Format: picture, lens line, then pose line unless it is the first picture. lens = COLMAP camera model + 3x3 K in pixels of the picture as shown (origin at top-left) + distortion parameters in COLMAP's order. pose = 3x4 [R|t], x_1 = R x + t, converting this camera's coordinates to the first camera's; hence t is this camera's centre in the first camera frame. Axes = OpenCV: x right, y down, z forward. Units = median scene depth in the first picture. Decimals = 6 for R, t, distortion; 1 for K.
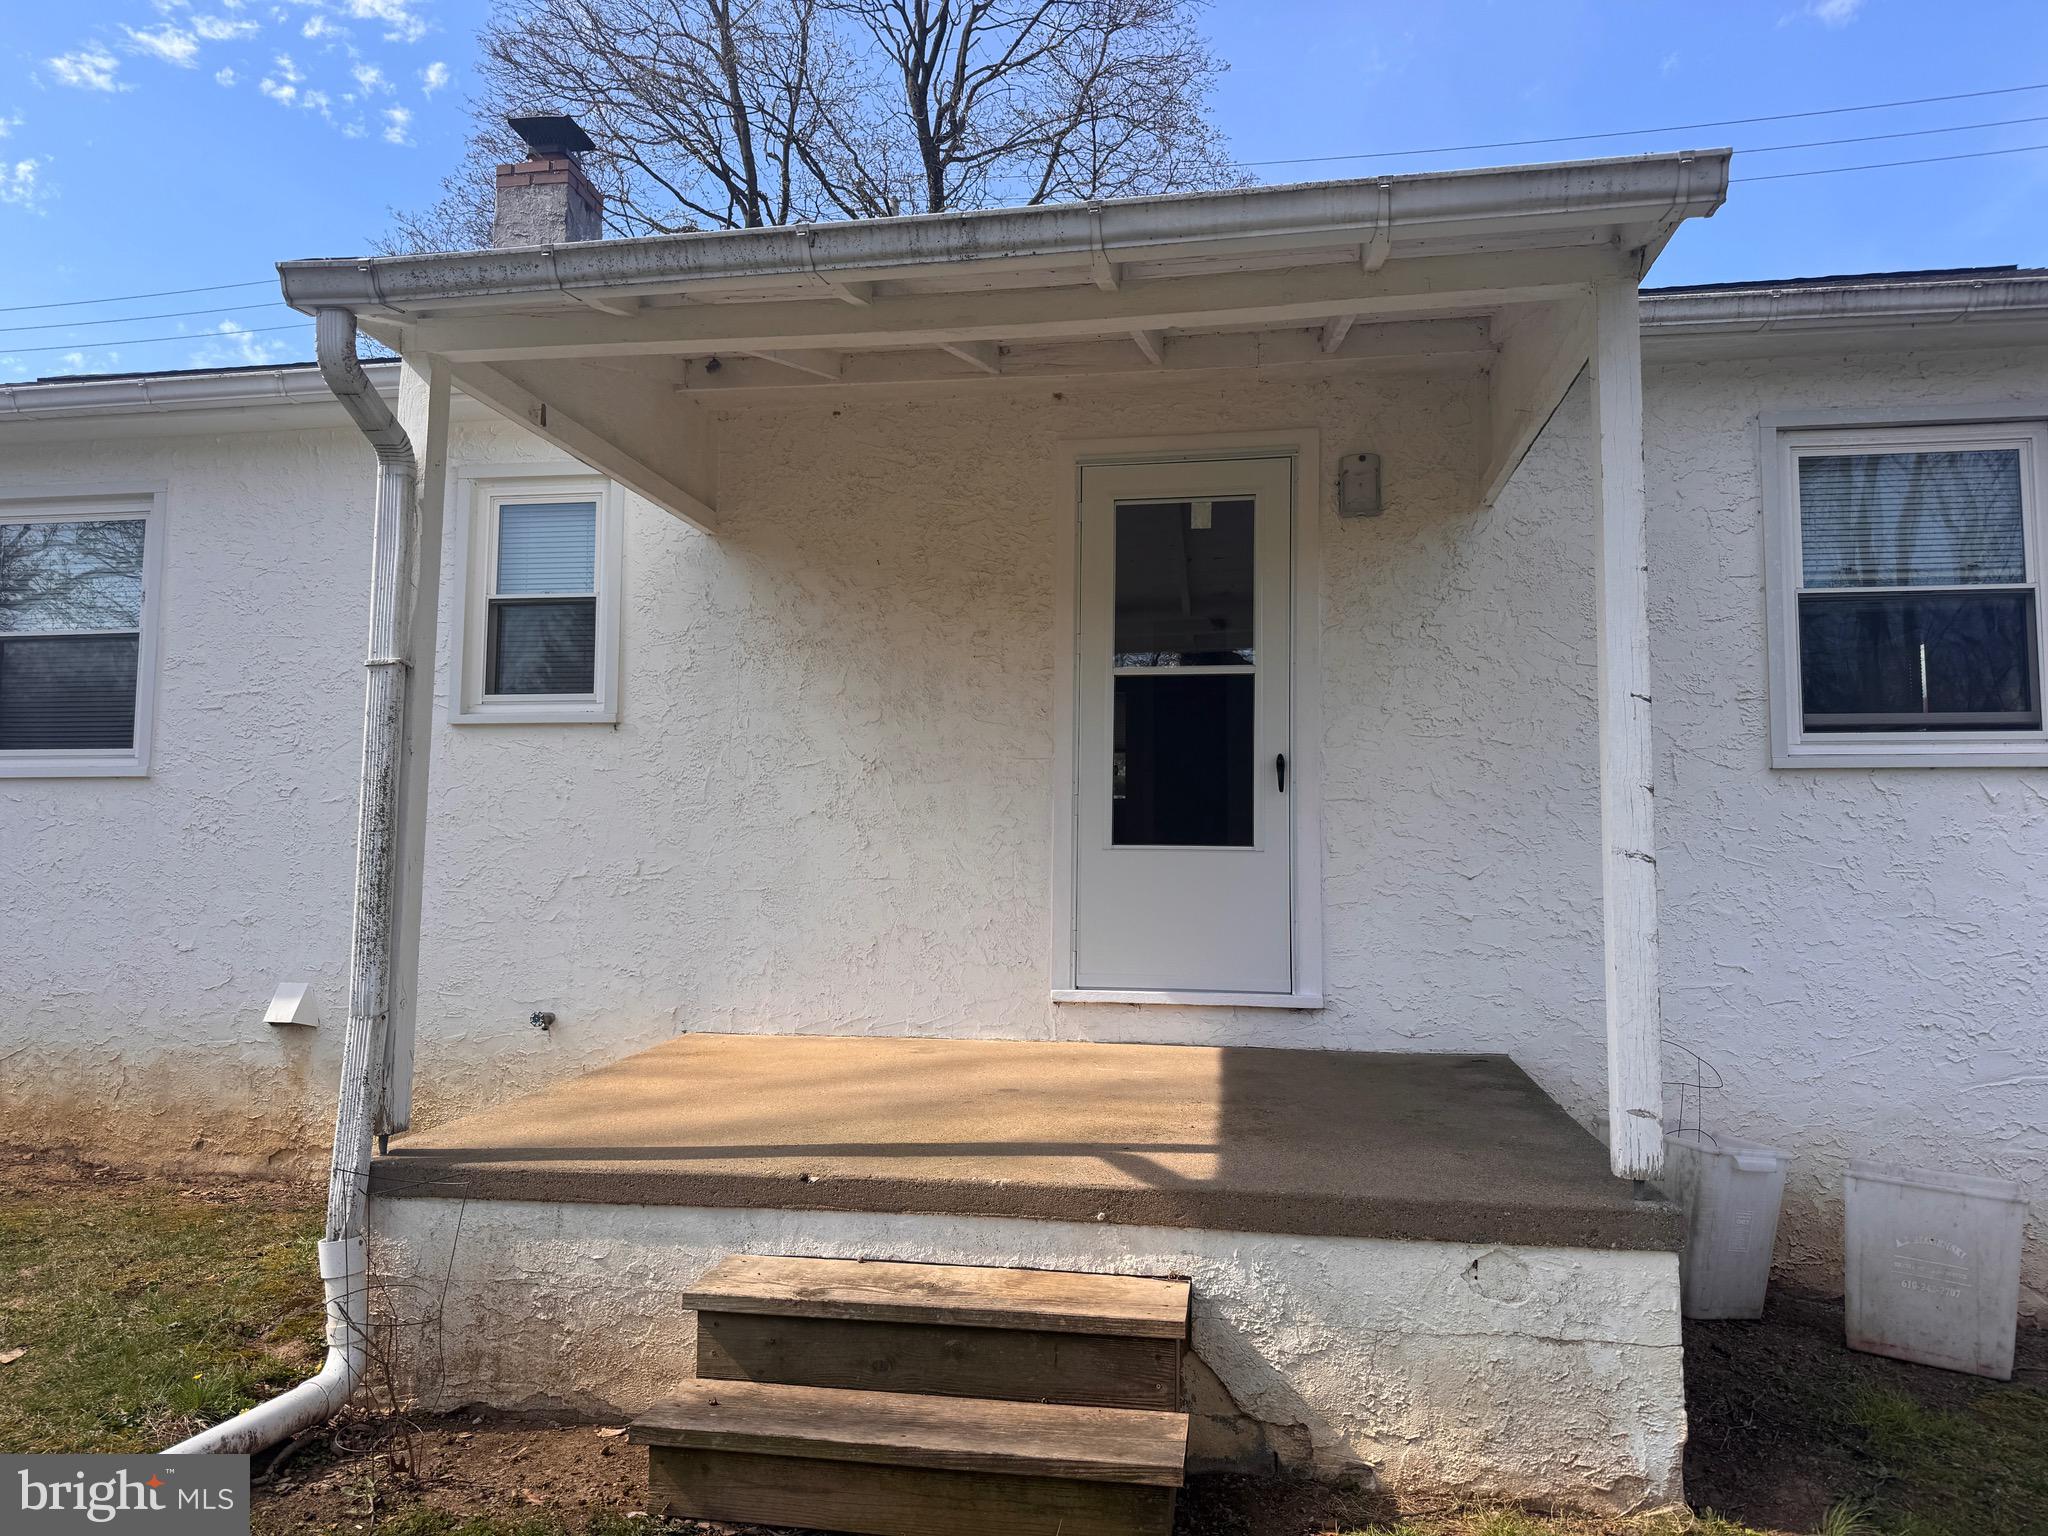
lens RADIAL K [[1444.2, 0, 1020.9], [0, 1444.2, 757.7], [0, 0, 1]] dist [0.079696, -0.117267]
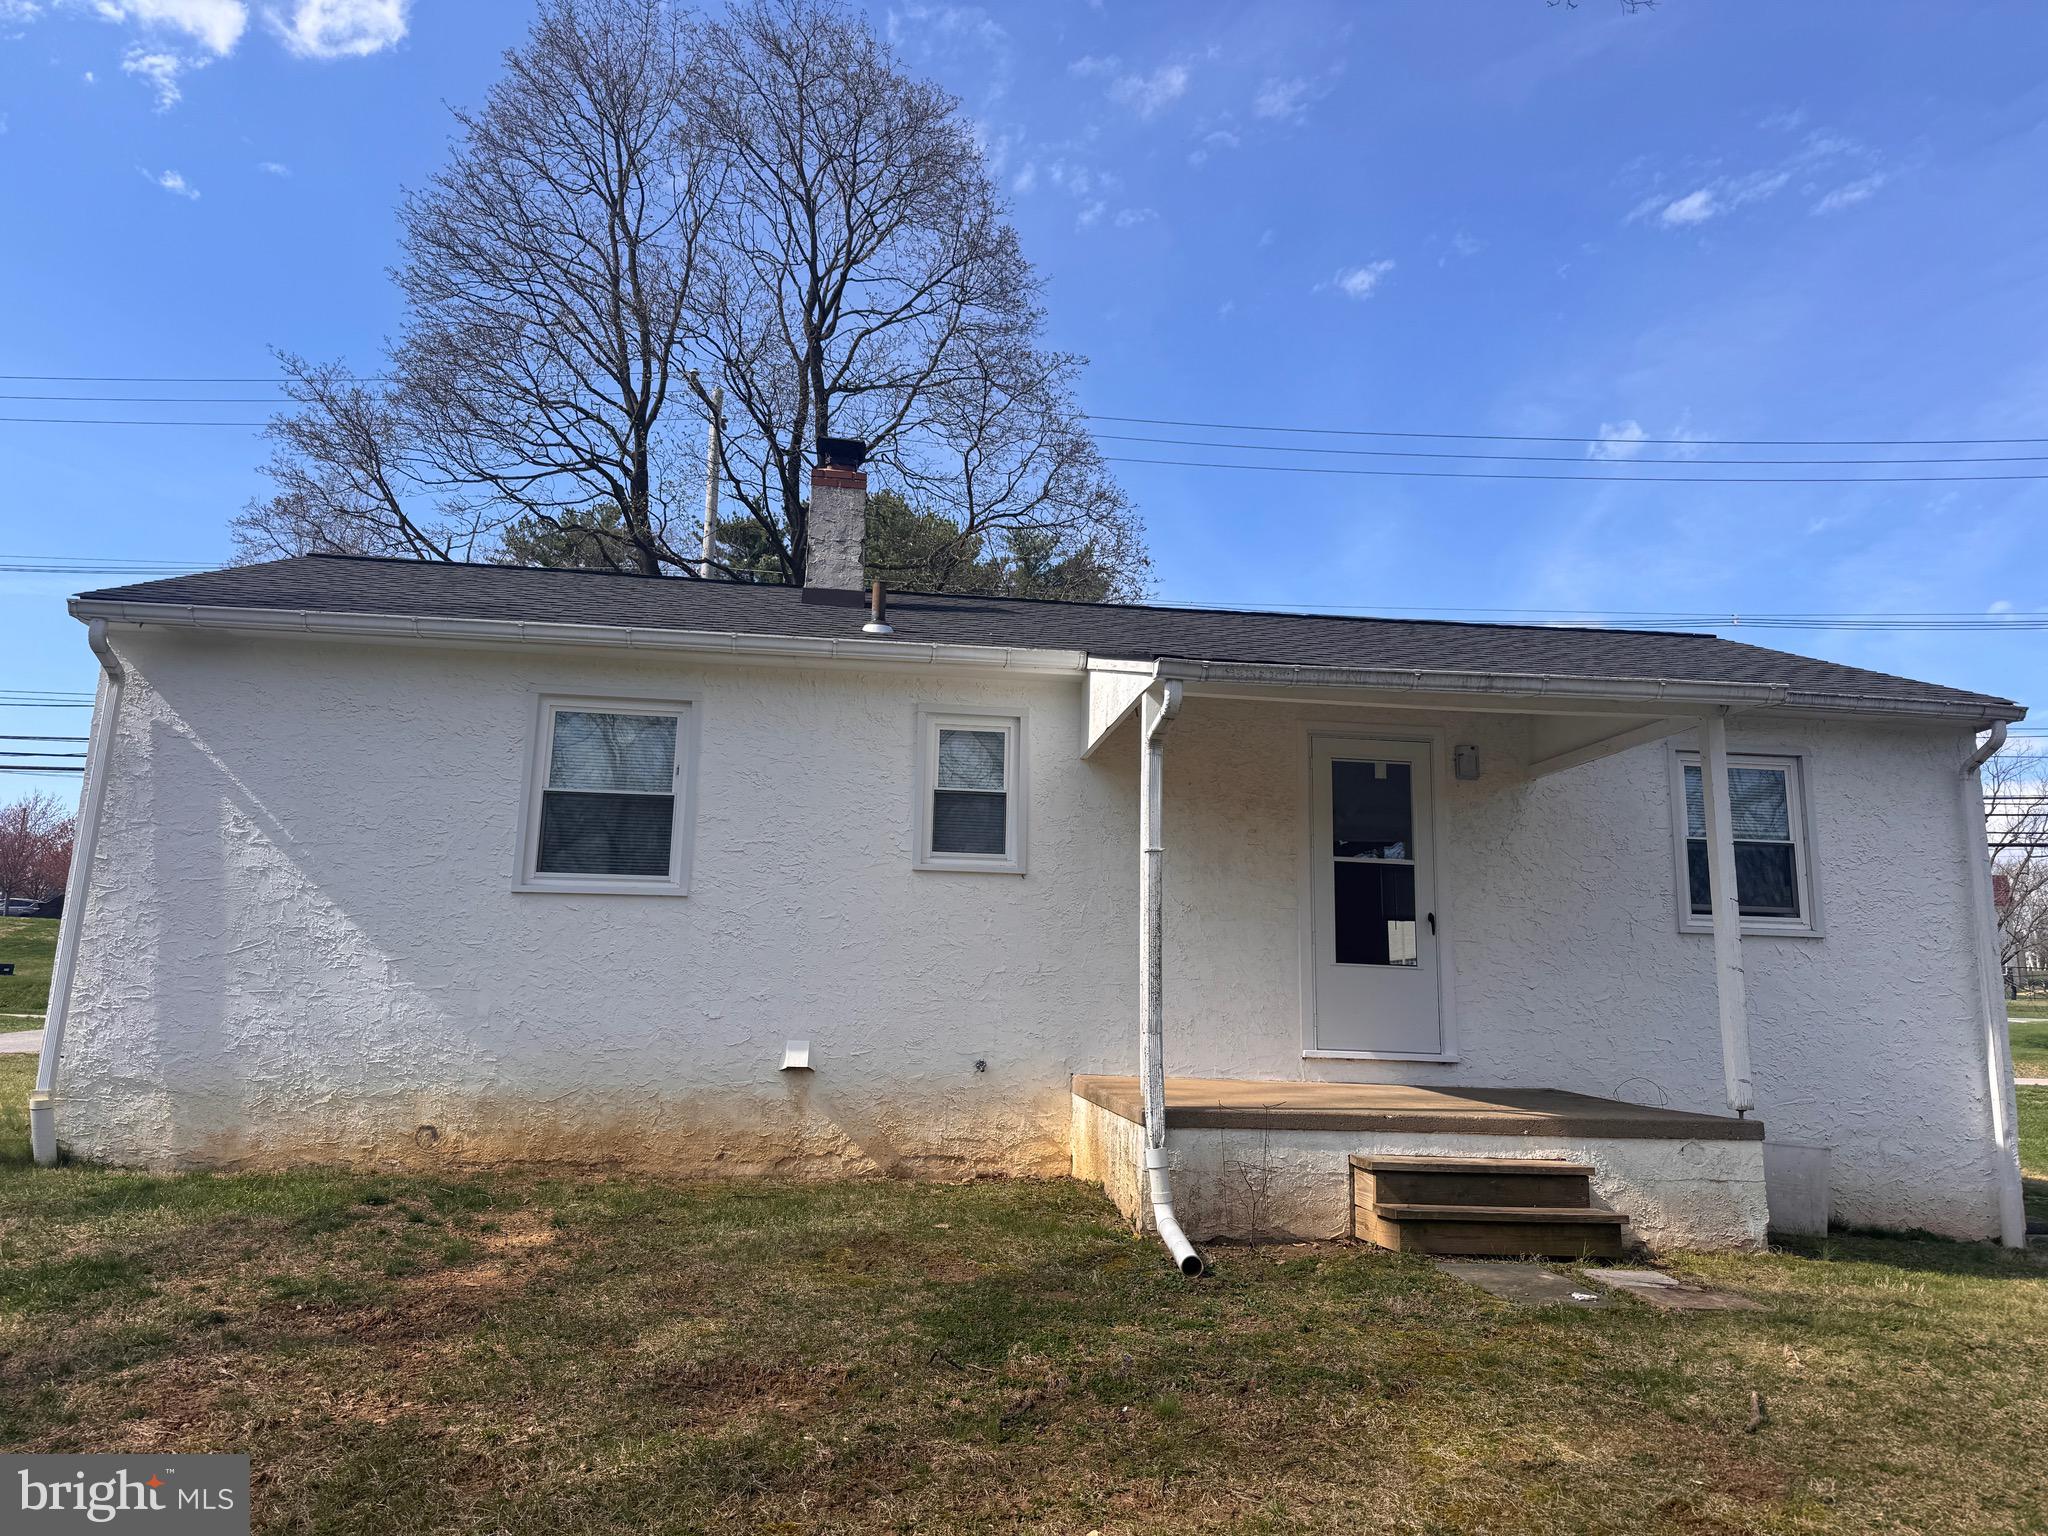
lens RADIAL K [[1544.1, 0, 955.1], [0, 1544.1, 732.9], [0, 0, 1]] dist [0.161168, -0.286918]
pose [[0.957211, 0.070640, 0.280636, -0.868879], [-0.040280, 0.992833, -0.112522, 0.016488], [-0.286573, 0.096403, 0.953196, -0.617898]]
